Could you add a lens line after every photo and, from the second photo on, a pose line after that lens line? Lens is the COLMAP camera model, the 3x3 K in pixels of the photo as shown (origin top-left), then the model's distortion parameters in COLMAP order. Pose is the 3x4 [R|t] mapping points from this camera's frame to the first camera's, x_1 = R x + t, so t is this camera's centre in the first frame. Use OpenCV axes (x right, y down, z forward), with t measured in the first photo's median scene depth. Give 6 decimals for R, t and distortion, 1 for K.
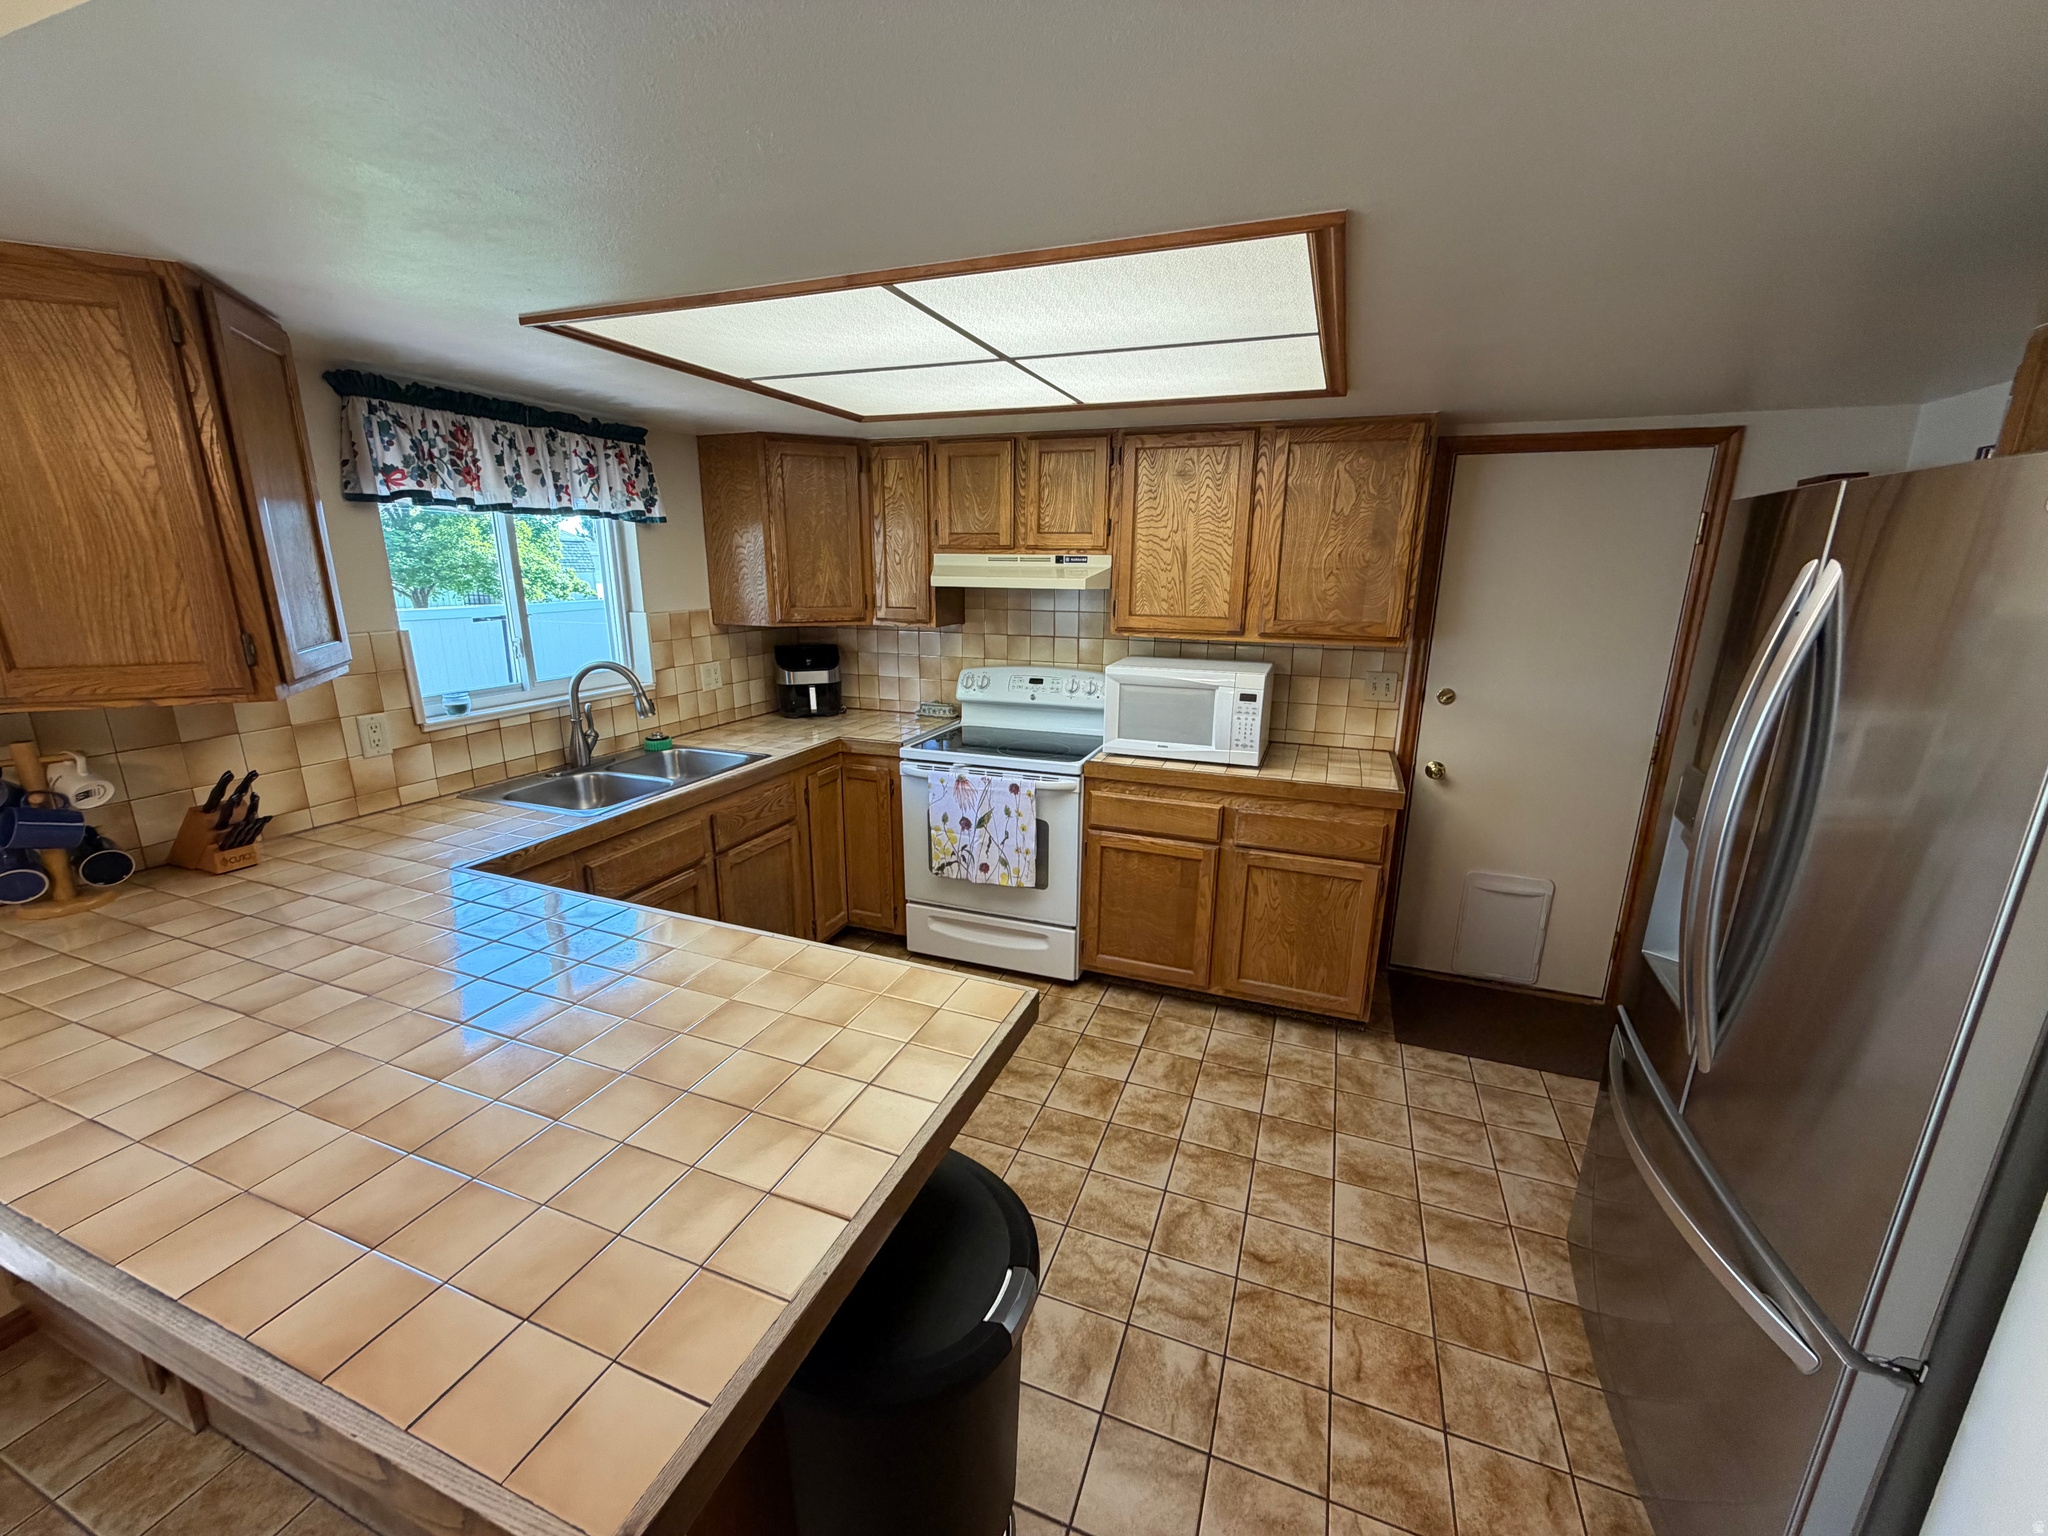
lens RADIAL K [[816.6, 0, 1021.3], [0, 816.6, 770.6], [0, 0, 1]] dist [0.000348, -0.000134]
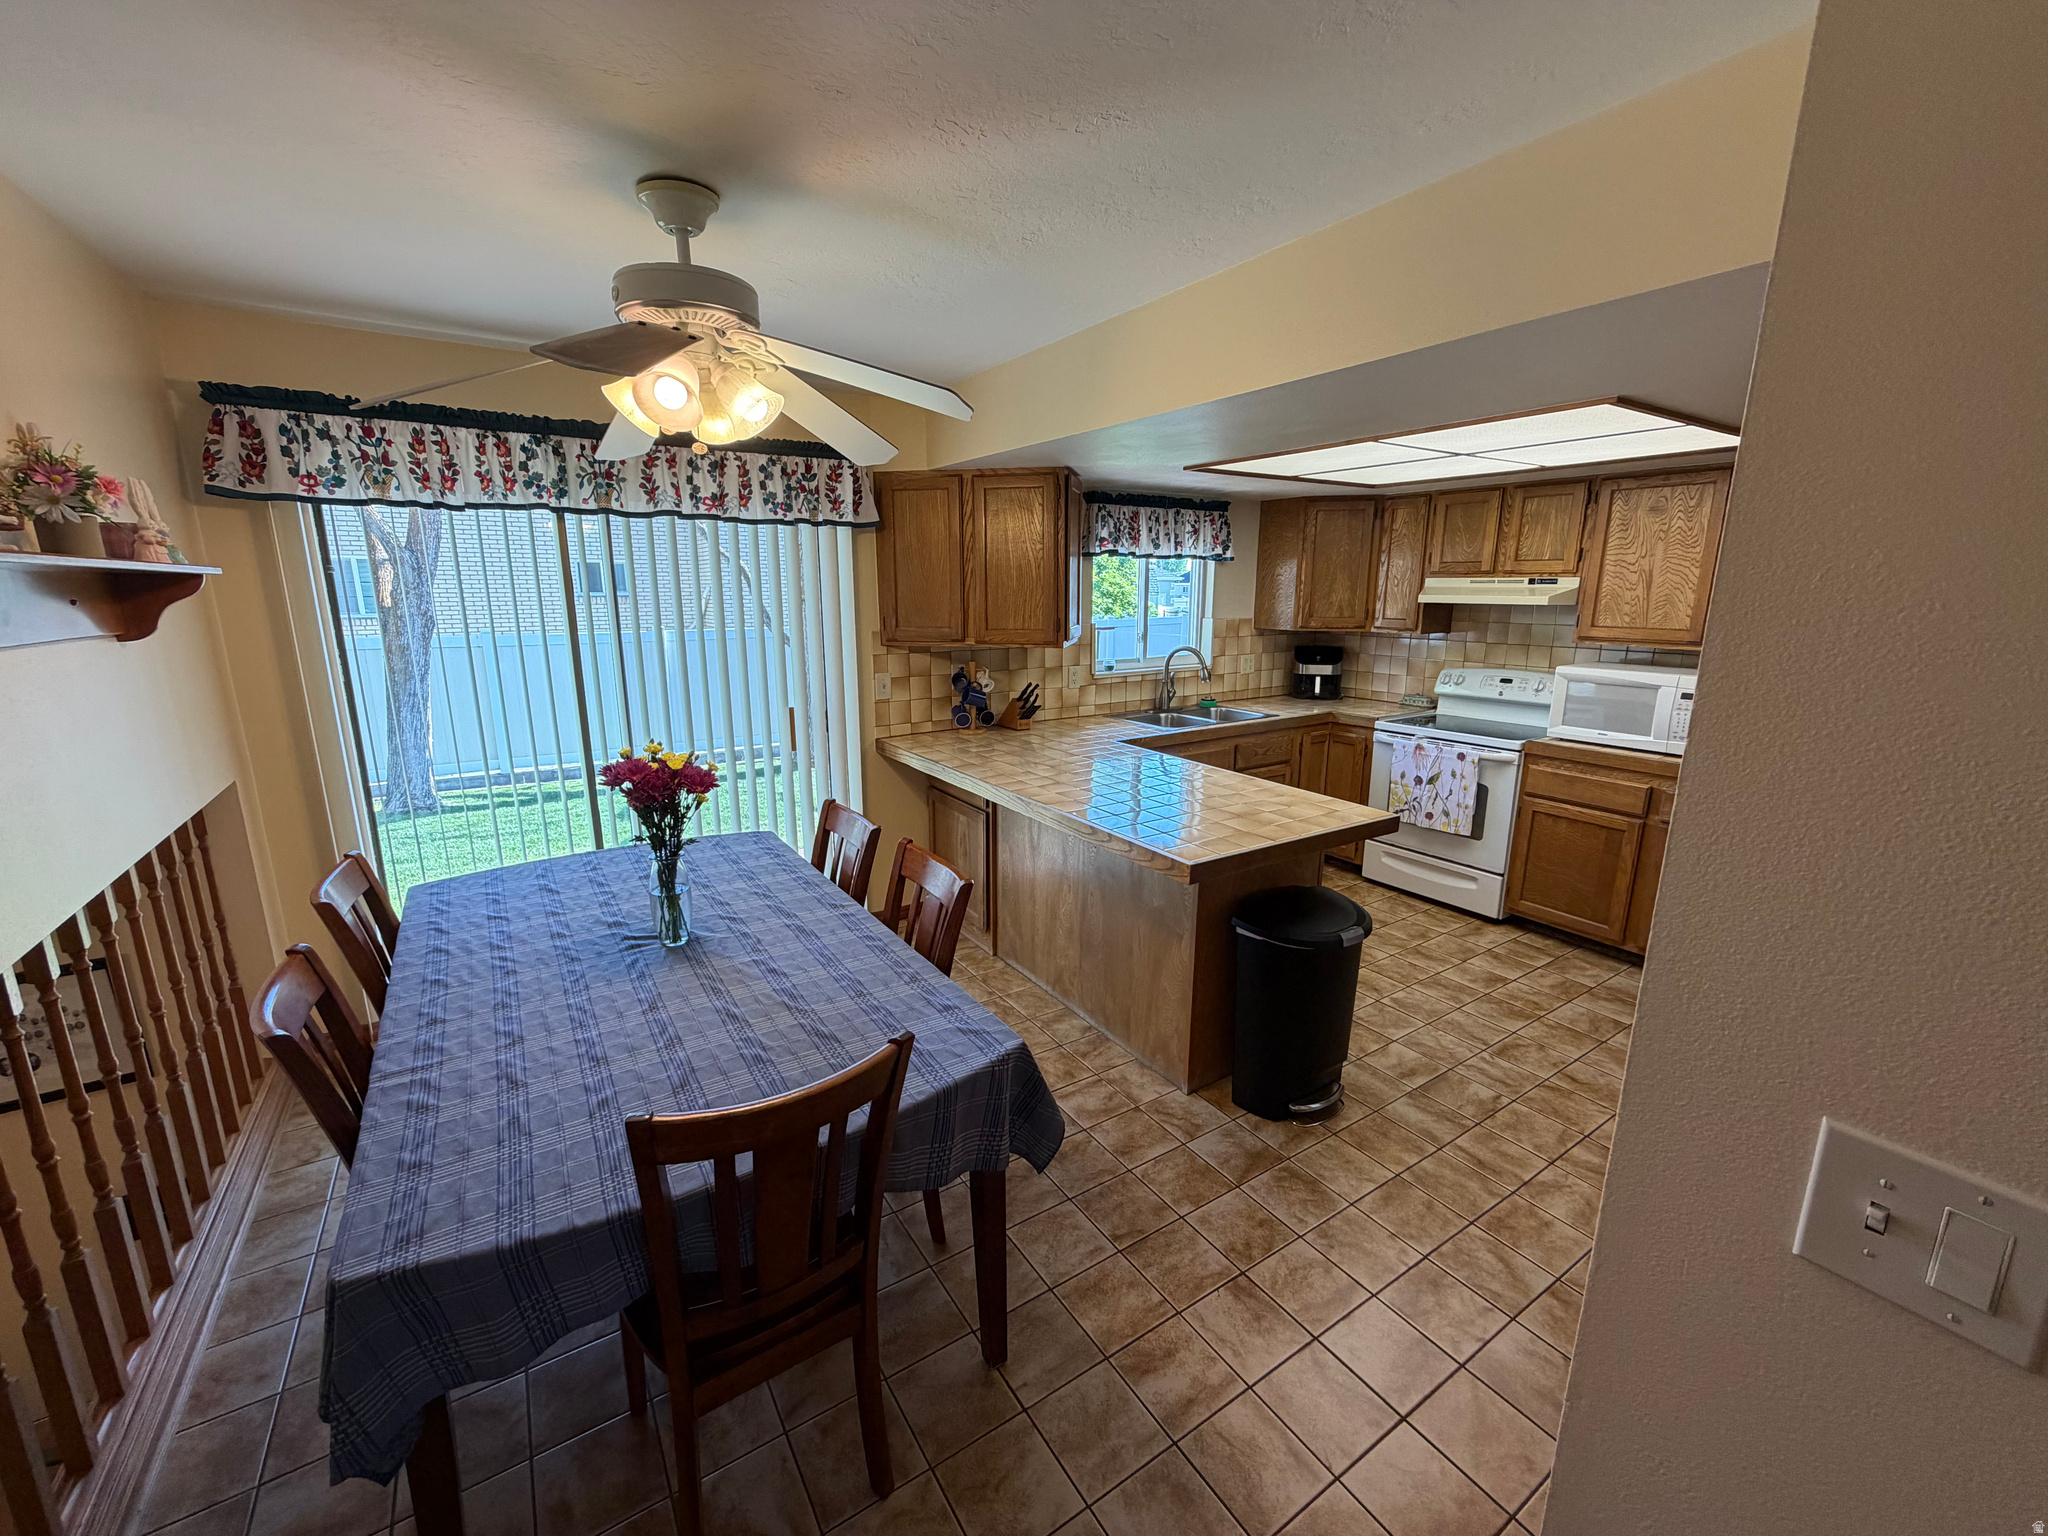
lens RADIAL K [[816.6, 0, 1020.6], [0, 816.6, 767.6], [0, 0, 1]] dist [0.000348, -0.000134]
pose [[0.808321, 0.119885, -0.576406, 0.177193], [-0.137502, 0.990414, 0.013168, 0.119941], [0.572459, 0.068613, 0.817057, -0.469034]]
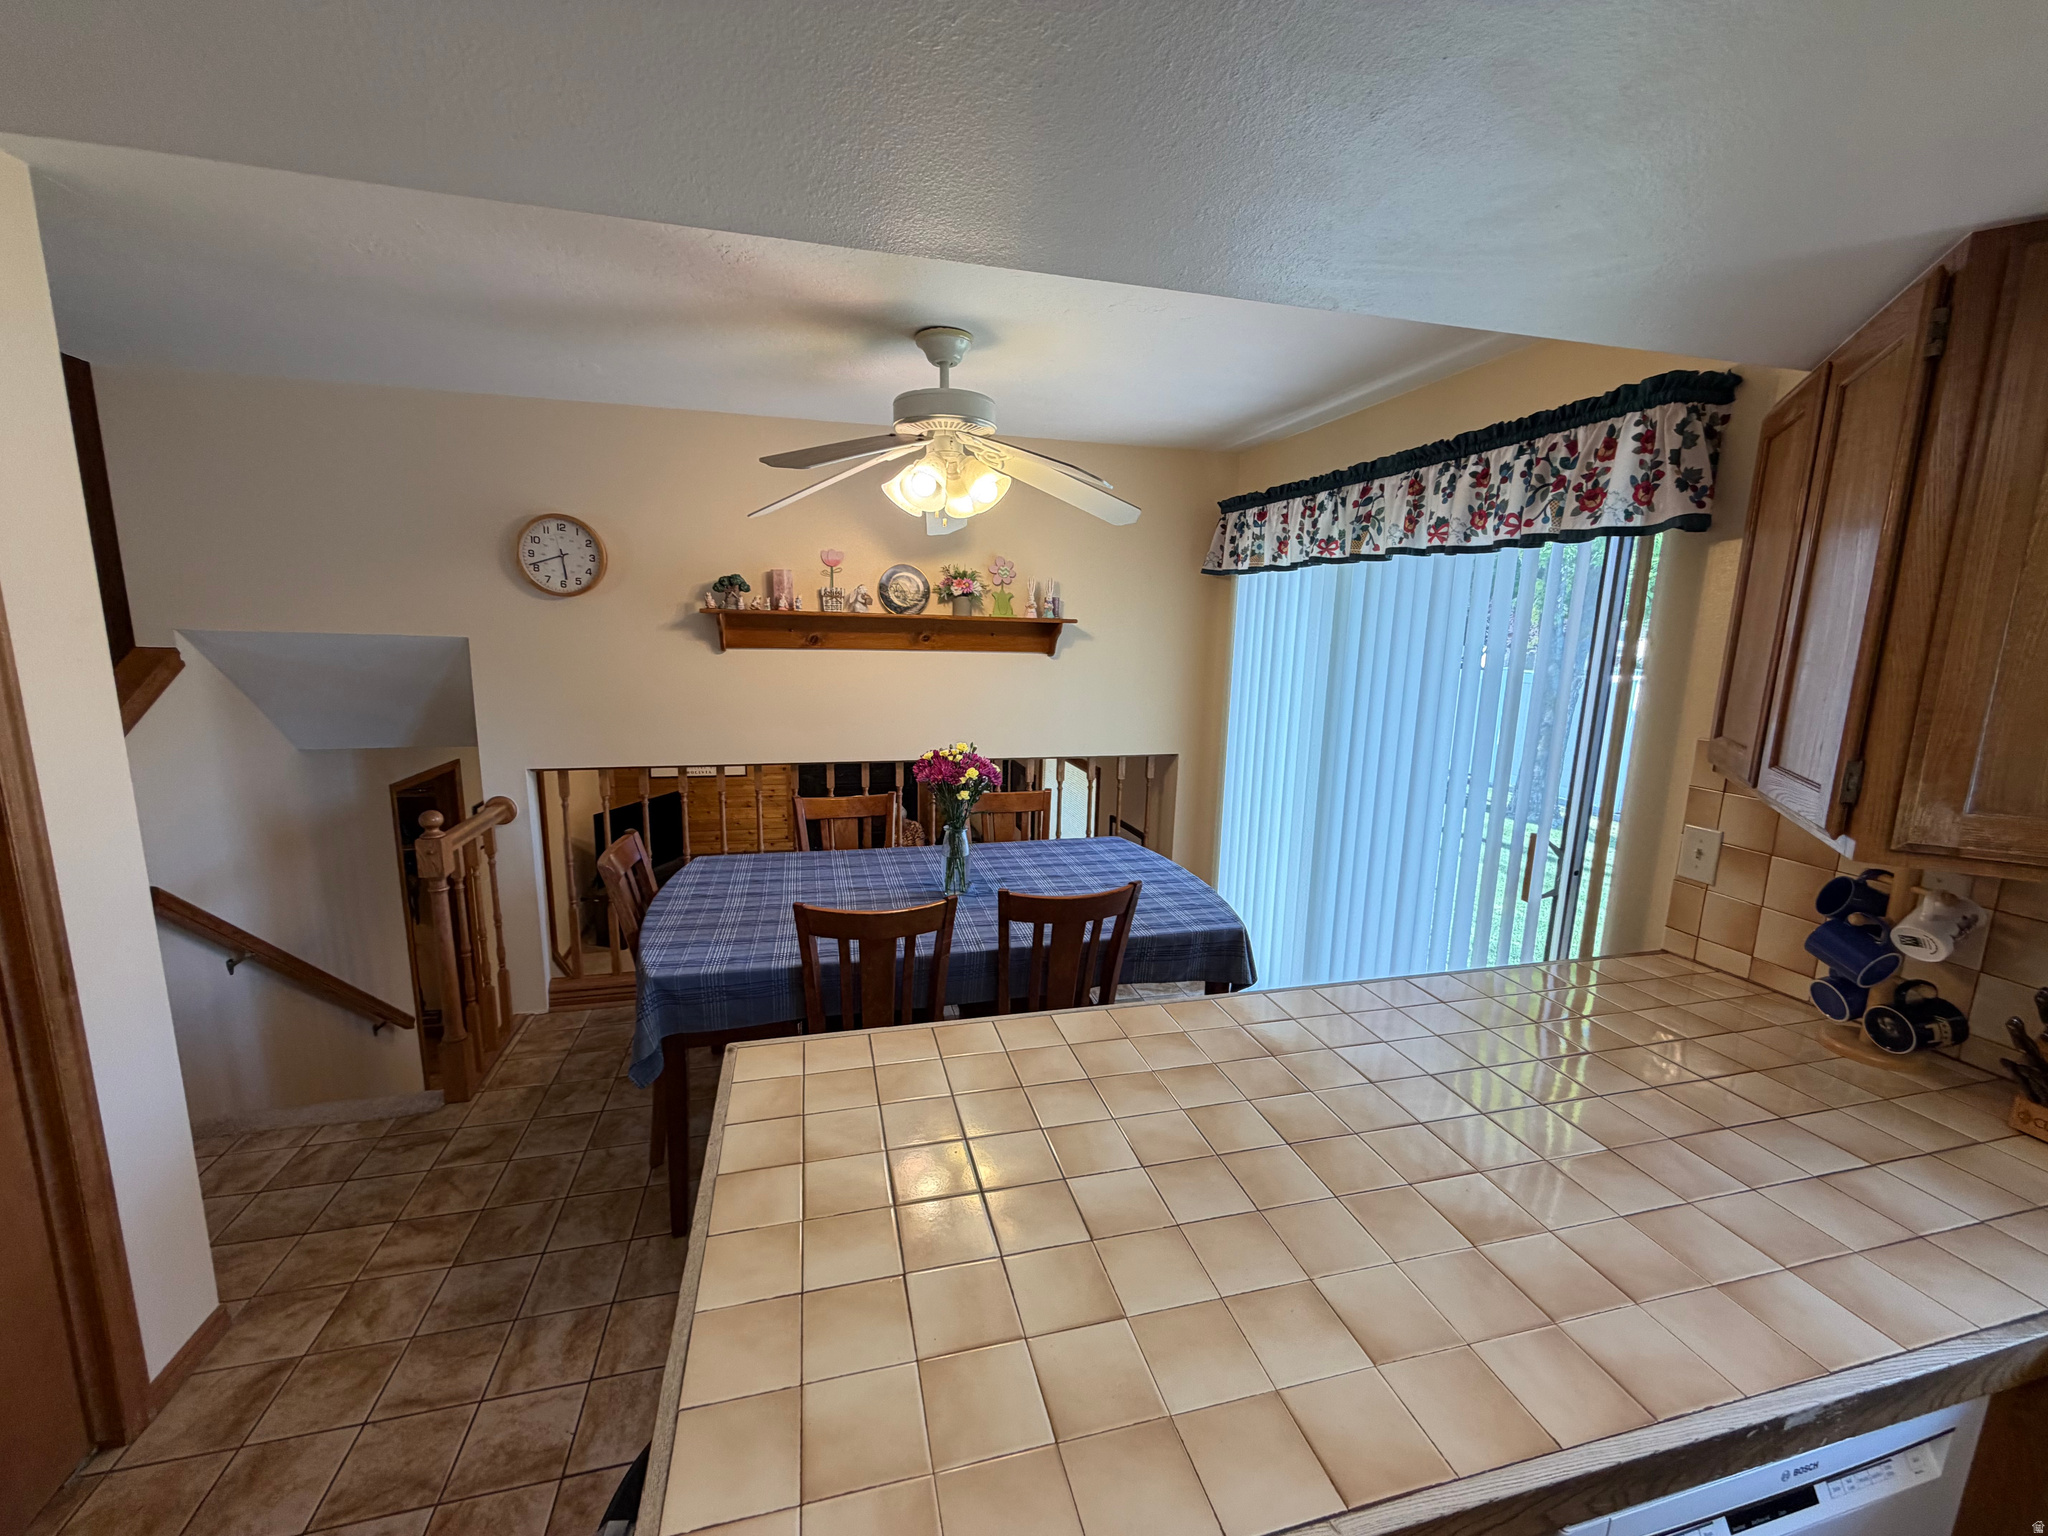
lens RADIAL K [[816.6, 0, 1023.9], [0, 816.6, 764.4], [0, 0, 1]] dist [0.000348, -0.000134]
pose [[-0.814767, 0.072813, -0.575199, 0.019397], [-0.168177, 0.919750, 0.354651, -0.147462], [0.554862, 0.385692, -0.737136, 0.567083]]
